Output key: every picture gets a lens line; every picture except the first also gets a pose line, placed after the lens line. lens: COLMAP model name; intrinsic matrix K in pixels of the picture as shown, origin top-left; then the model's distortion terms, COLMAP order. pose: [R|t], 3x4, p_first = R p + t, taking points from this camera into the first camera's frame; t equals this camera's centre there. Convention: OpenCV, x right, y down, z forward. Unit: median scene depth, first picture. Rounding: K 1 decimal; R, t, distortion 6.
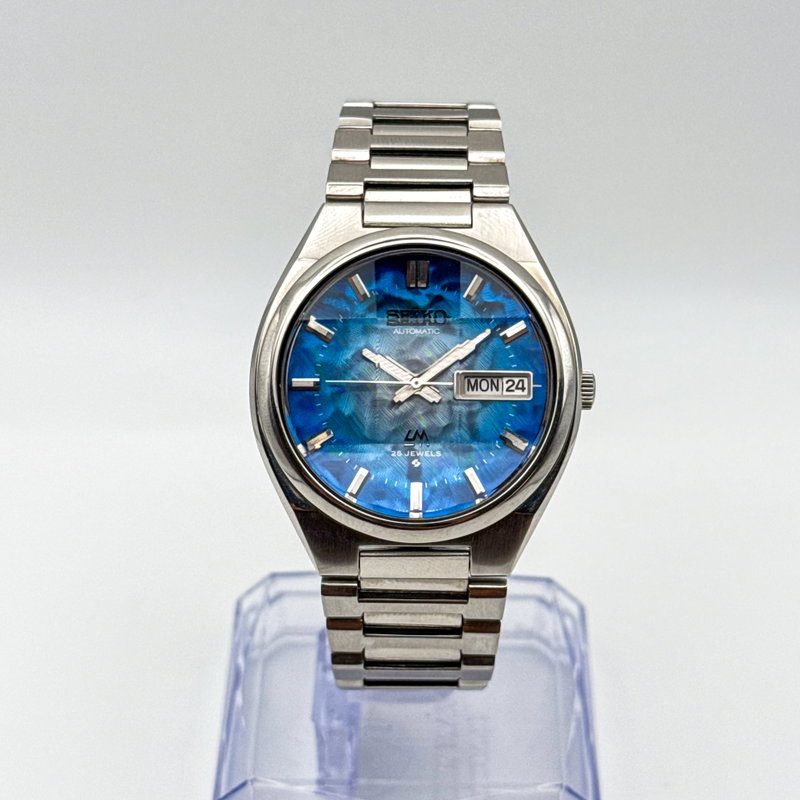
lens RADIAL K [[2162.4, 0, 400.0], [0, 2162.4, 400.0], [0, 0, 1]] dist [0.028210, 0.120485]
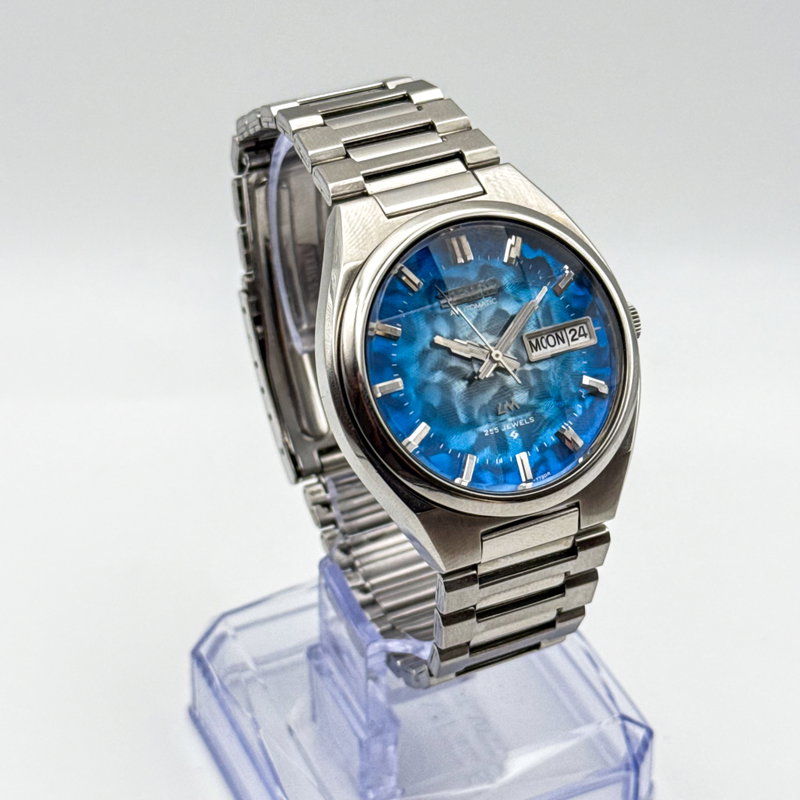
lens RADIAL K [[2162.4, 0, 400.0], [0, 2162.4, 400.0], [0, 0, 1]] dist [0.028210, 0.120485]
pose [[0.909410, -0.263536, 0.321750, -0.349362], [0.263375, 0.963649, 0.044881, -0.043309], [-0.321882, 0.043926, 0.945760, 0.077906]]
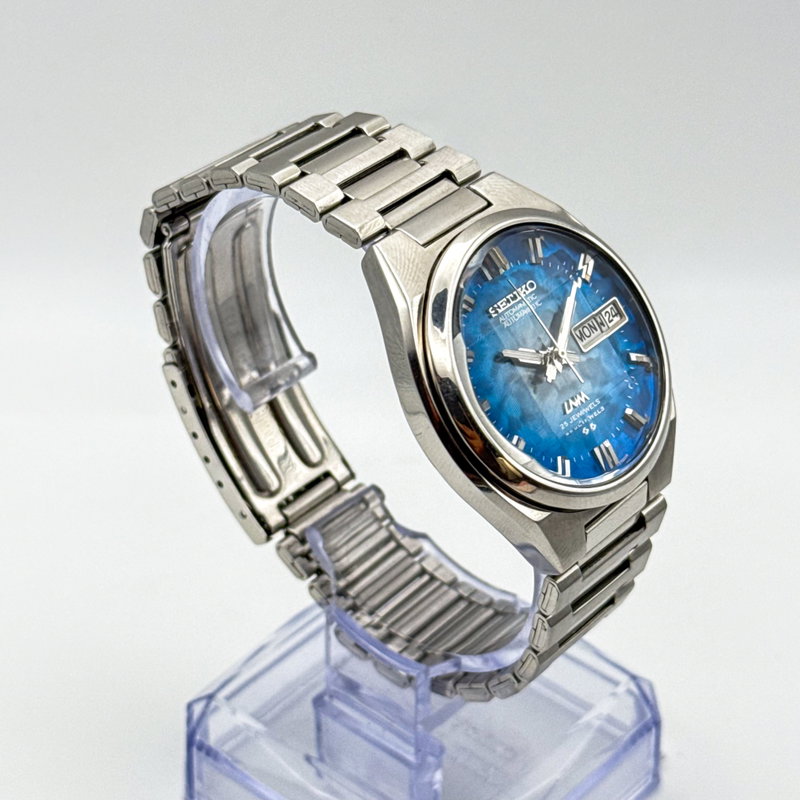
lens RADIAL K [[2162.4, 0, 400.0], [0, 2162.4, 400.0], [0, 0, 1]] dist [0.028210, 0.120485]
pose [[0.654767, -0.453623, 0.604571, -0.649147], [0.452835, 0.875863, 0.166748, -0.187395], [-0.605162, 0.164590, 0.778902, 0.252149]]
